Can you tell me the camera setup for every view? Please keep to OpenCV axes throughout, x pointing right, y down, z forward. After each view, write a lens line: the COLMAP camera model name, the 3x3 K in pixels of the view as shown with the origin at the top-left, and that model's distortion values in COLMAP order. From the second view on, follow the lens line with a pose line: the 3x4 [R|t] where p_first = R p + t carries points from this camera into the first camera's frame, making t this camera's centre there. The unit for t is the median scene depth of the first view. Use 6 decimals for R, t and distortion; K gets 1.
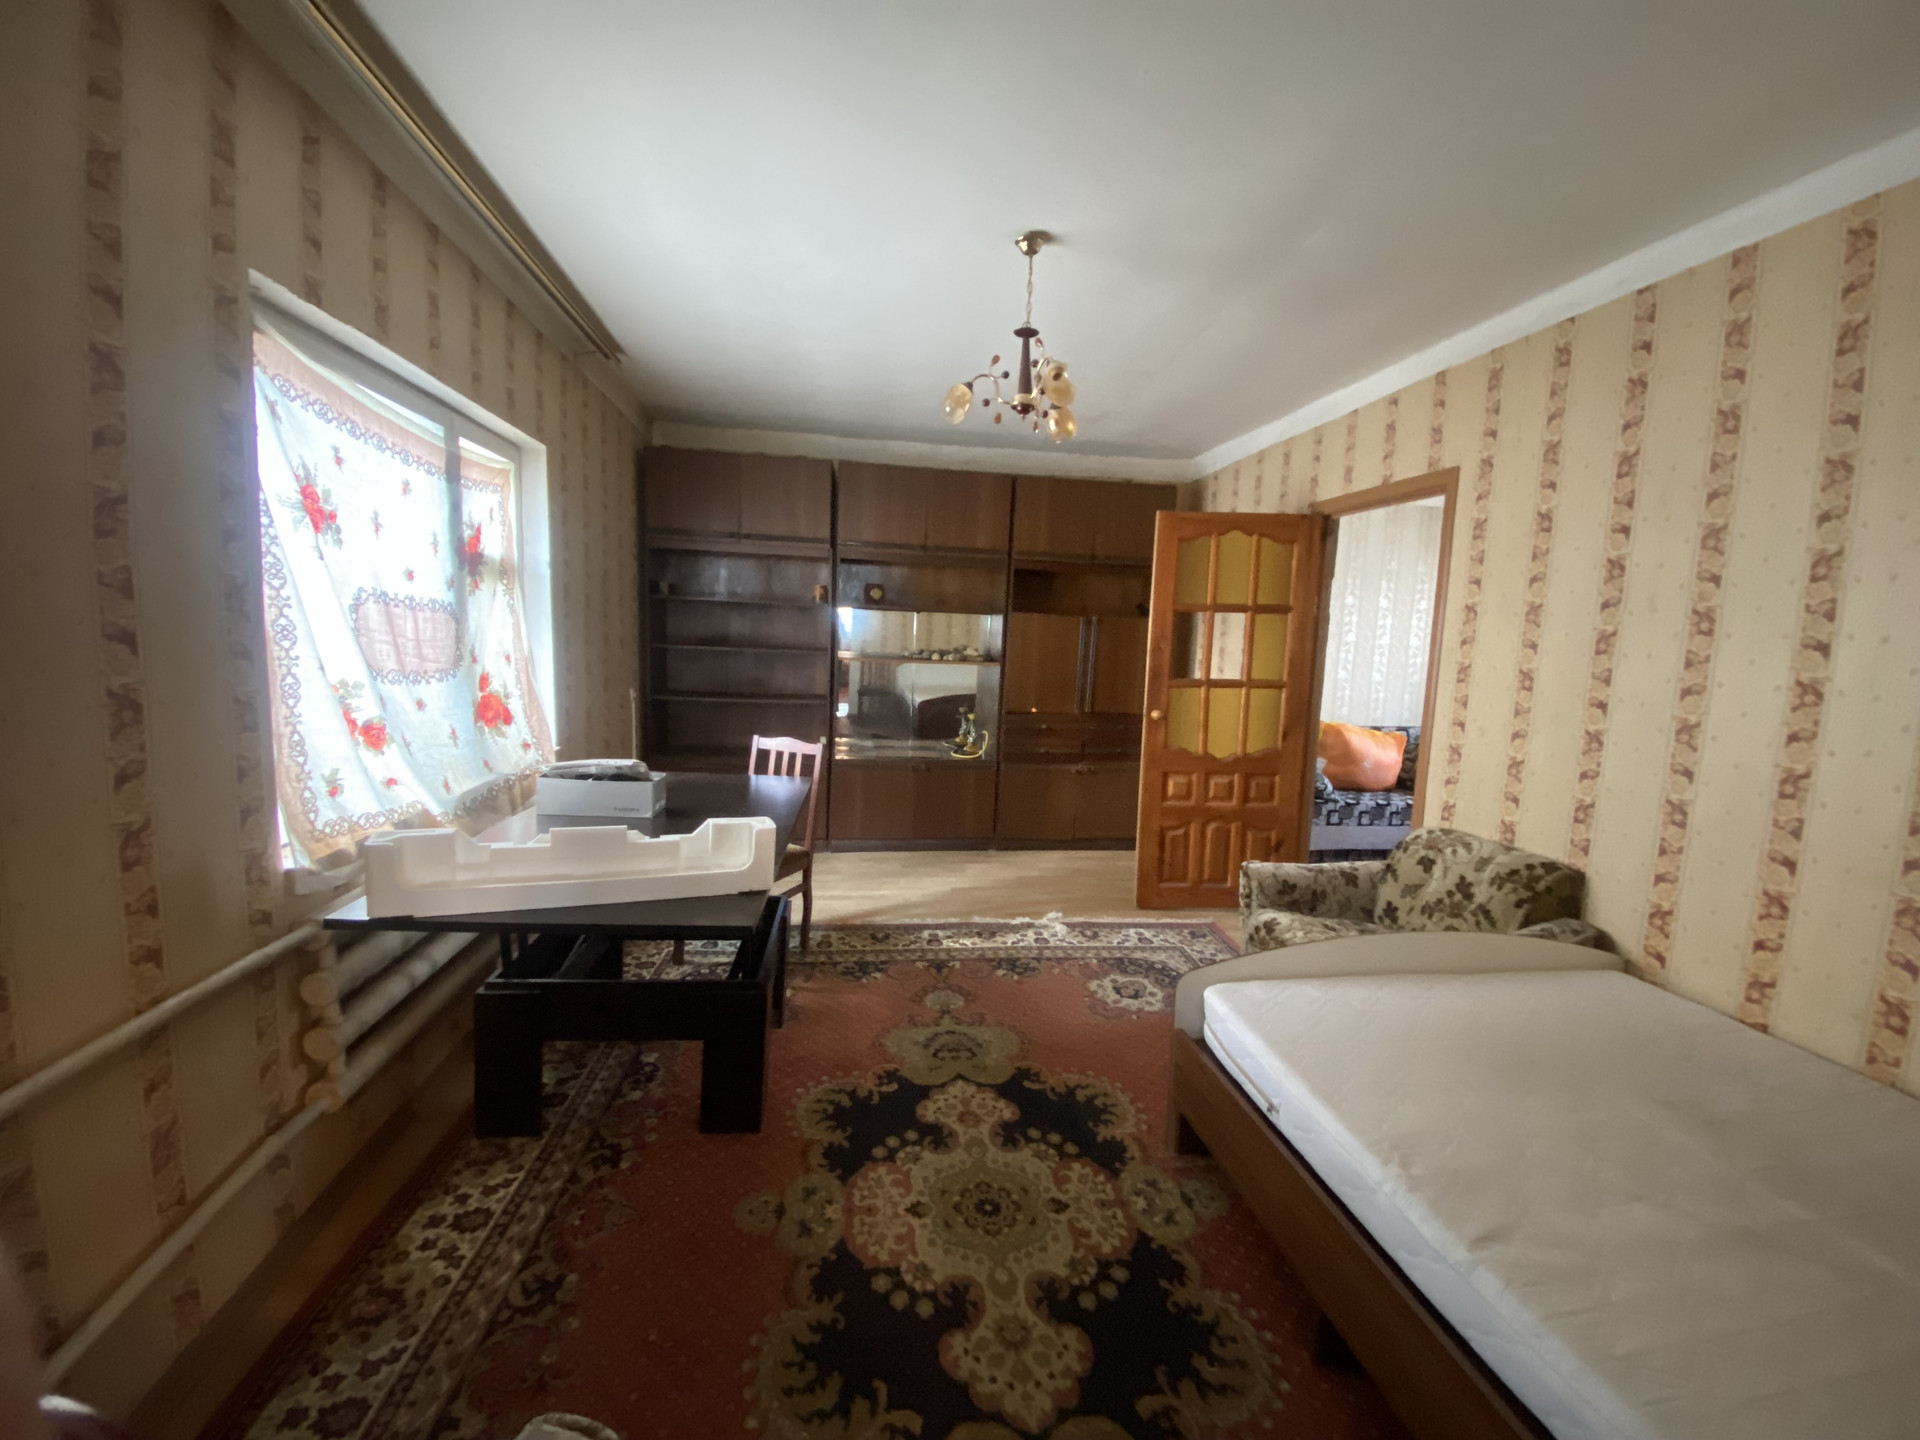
lens RADIAL K [[772.1, 0, 977.5], [0, 772.1, 718.0], [0, 0, 1]] dist [-0.019467, -0.001123]
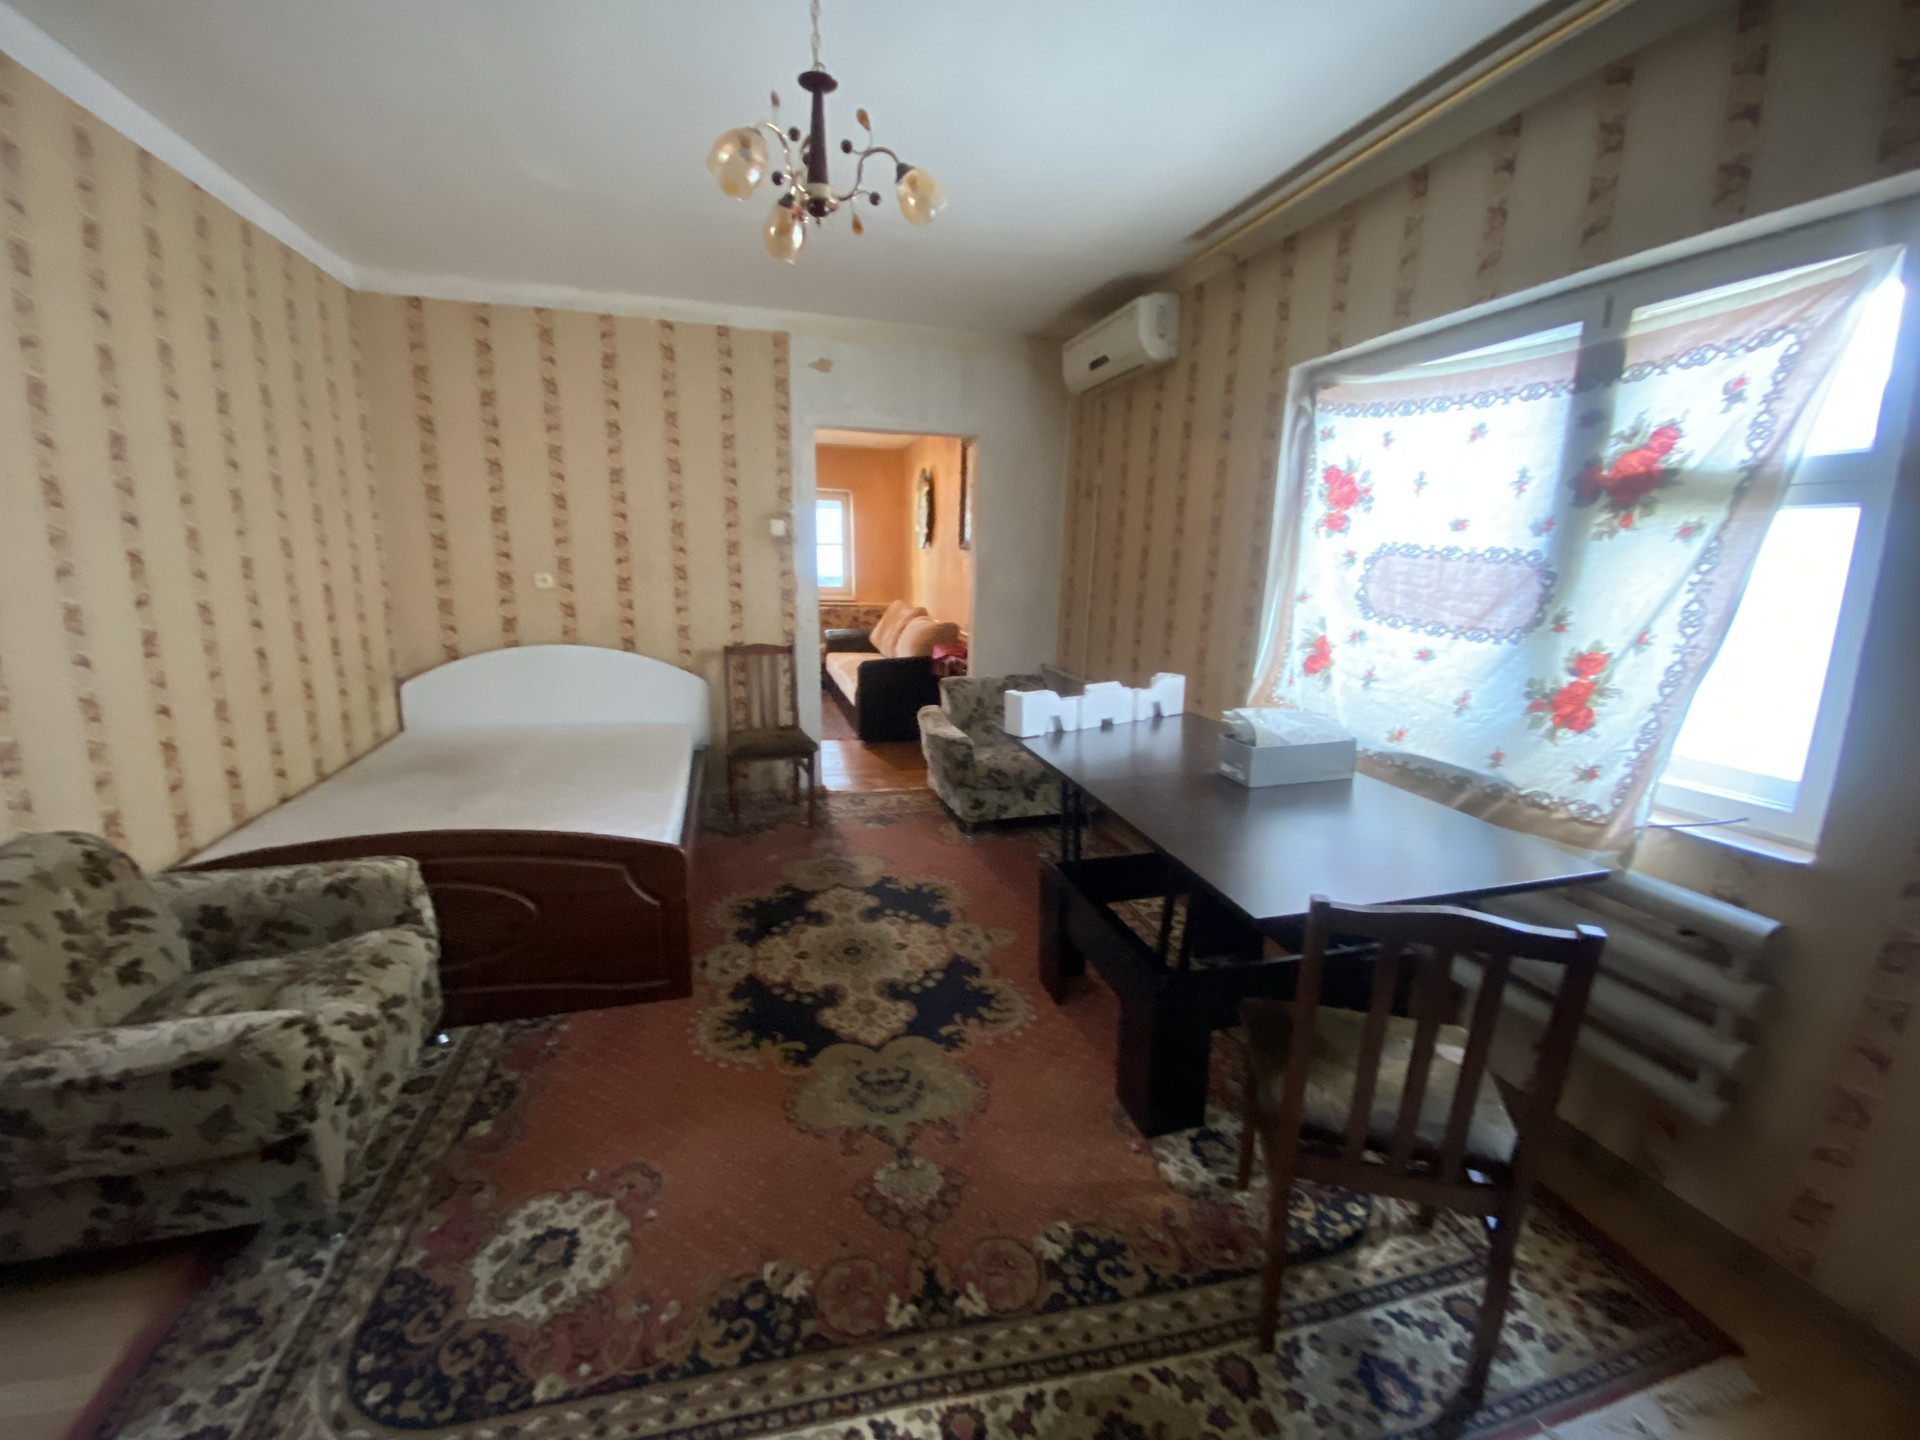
lens RADIAL K [[772.1, 0, 955.7], [0, 772.1, 726.2], [0, 0, 1]] dist [-0.019467, -0.001123]
pose [[-0.992954, -0.035989, -0.112906, -0.000203], [-0.070121, 0.946503, 0.314984, -0.181668], [0.095530, 0.320682, -0.942357, 1.713755]]
